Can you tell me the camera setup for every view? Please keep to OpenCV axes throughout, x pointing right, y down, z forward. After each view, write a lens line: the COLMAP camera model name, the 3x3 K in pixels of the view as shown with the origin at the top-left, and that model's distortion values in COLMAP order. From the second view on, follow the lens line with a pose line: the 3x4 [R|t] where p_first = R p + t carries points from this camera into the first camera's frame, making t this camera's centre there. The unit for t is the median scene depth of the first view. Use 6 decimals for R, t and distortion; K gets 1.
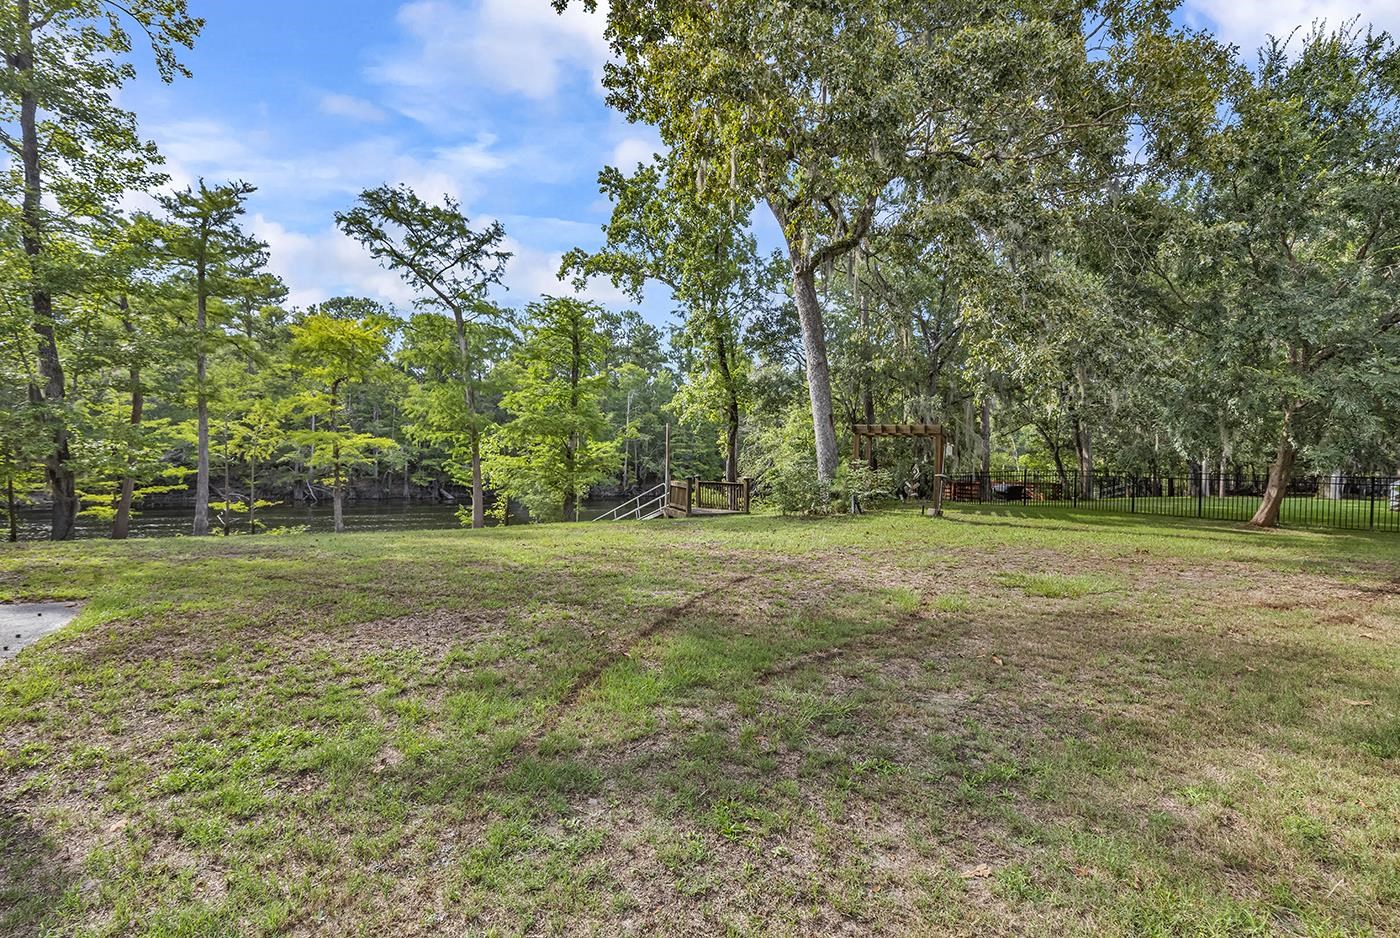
lens RADIAL K [[626.3, 0, 712.1], [0, 626.3, 474.8], [0, 0, 1]] dist [0.000539, 0.000431]
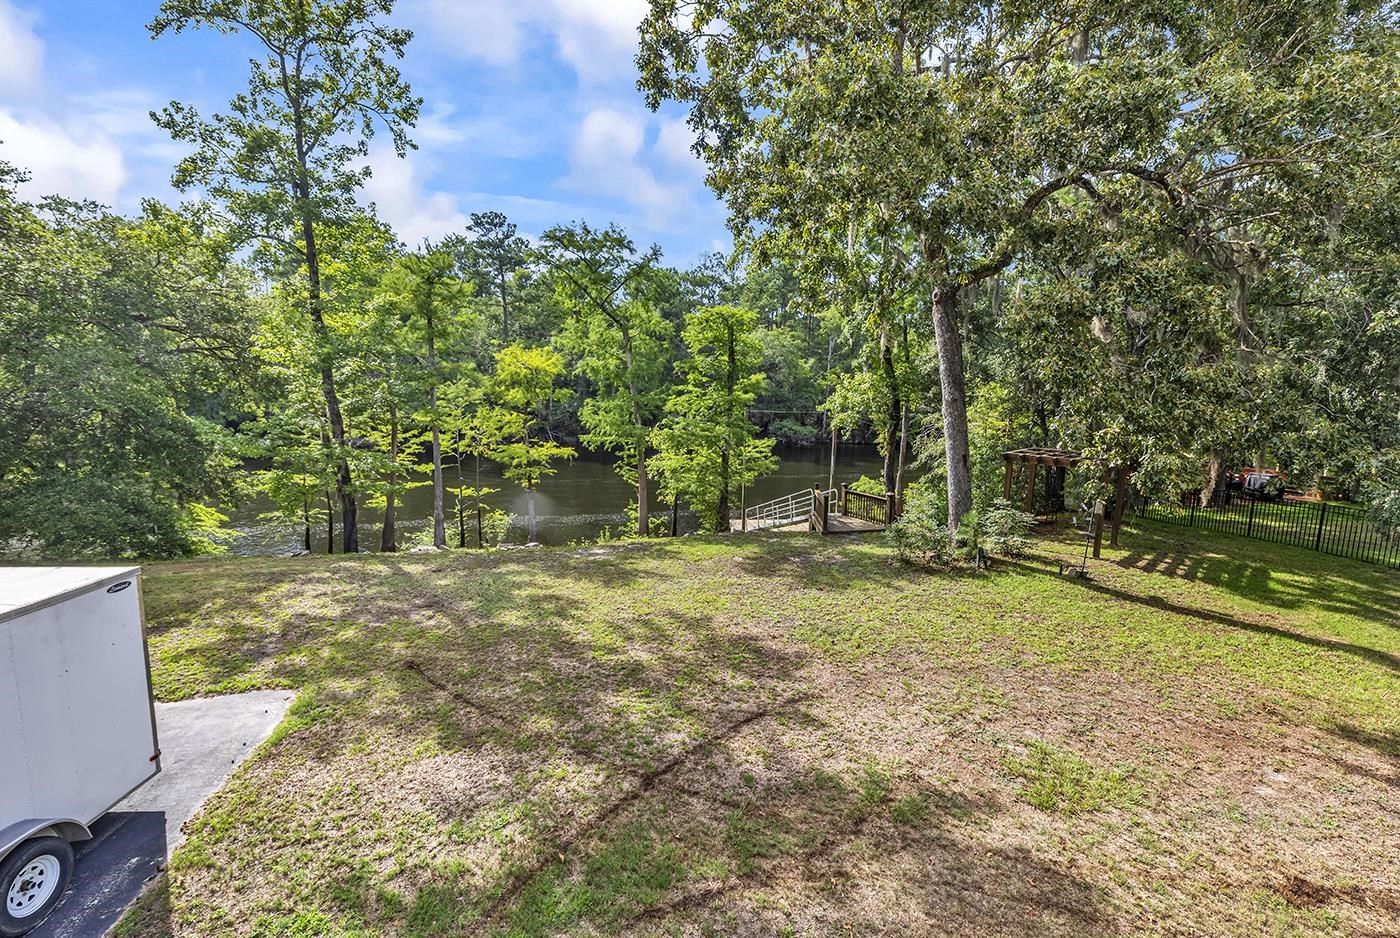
lens RADIAL K [[626.3, 0, 712.1], [0, 626.3, 474.8], [0, 0, 1]] dist [0.000539, 0.000431]
pose [[0.938156, 0.053069, -0.342120, 0.151693], [-0.009007, 0.991589, 0.129113, -0.177625], [0.346095, -0.118047, 0.930743, -0.000650]]
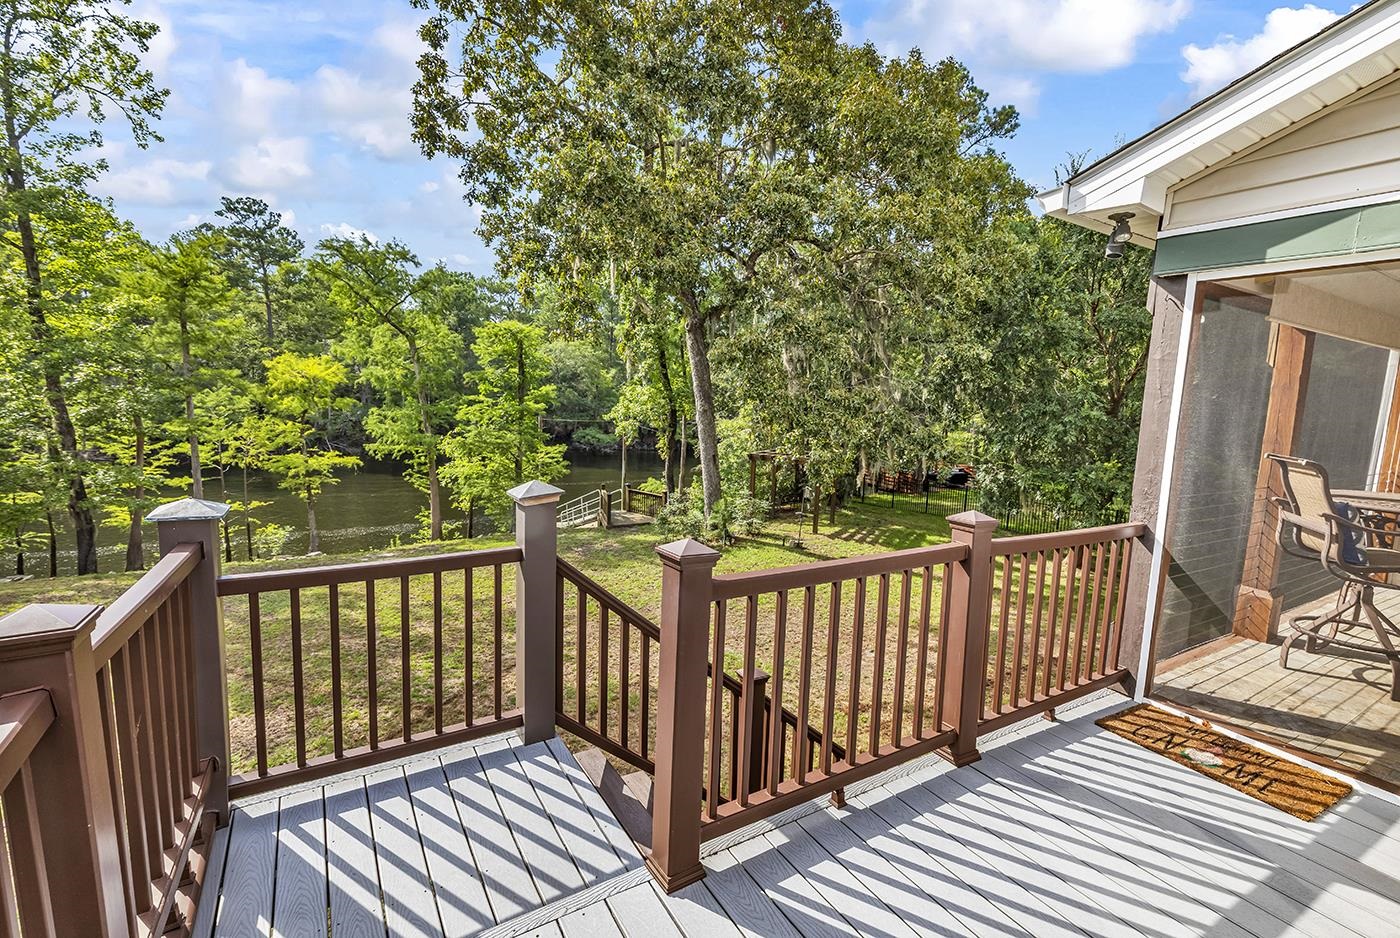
lens RADIAL K [[626.3, 0, 712.1], [0, 626.3, 474.8], [0, 0, 1]] dist [0.000539, 0.000431]
pose [[0.998303, 0.021383, -0.054163, 0.239532], [-0.015182, 0.993545, 0.112422, -0.183124], [0.056217, -0.111409, 0.992183, -0.138337]]
